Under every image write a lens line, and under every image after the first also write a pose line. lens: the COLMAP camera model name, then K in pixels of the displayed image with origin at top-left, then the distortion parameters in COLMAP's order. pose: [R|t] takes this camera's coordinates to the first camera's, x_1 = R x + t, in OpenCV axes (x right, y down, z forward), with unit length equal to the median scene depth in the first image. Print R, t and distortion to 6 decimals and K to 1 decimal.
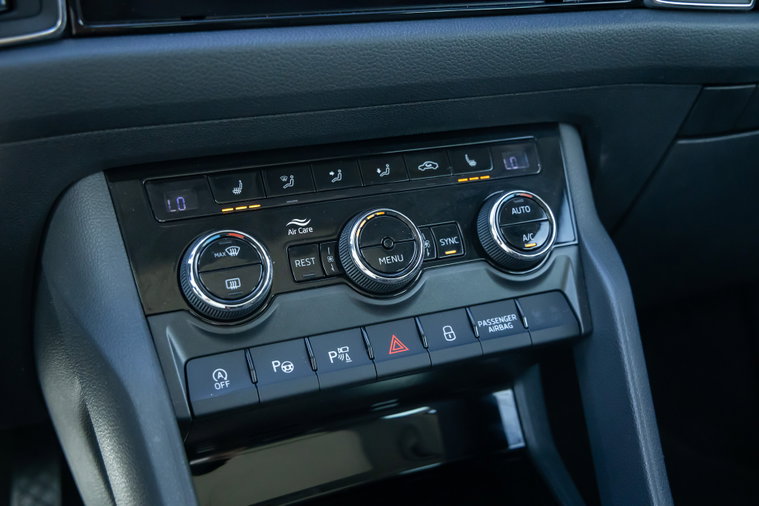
lens RADIAL K [[849.2, 0, 379.5], [0, 849.2, 253.0], [0, 0, 1]] dist [0.000759, -0.006896]
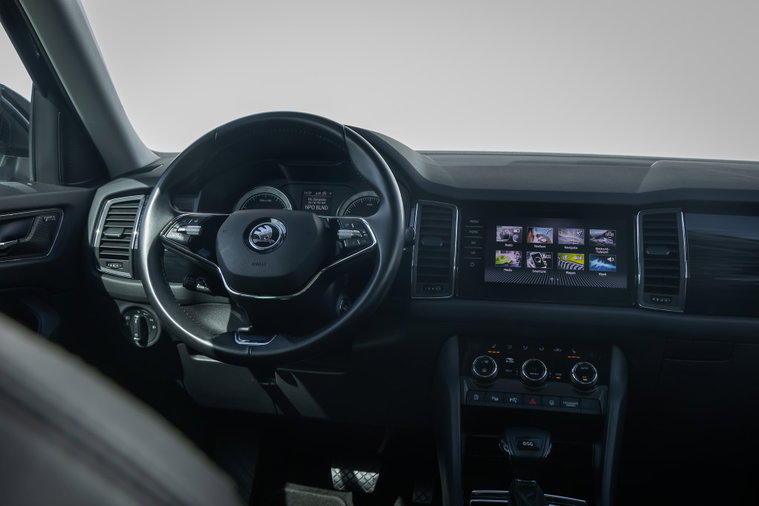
lens RADIAL K [[774.0, 0, 379.5], [0, 774.0, 253.0], [0, 0, 1]] dist [0.018209, -0.001392]
pose [[0.855645, 0.065017, -0.513463, 0.992107], [-0.224060, 0.940827, -0.254247, 0.455970], [0.466549, 0.332591, 0.819582, -1.846211]]
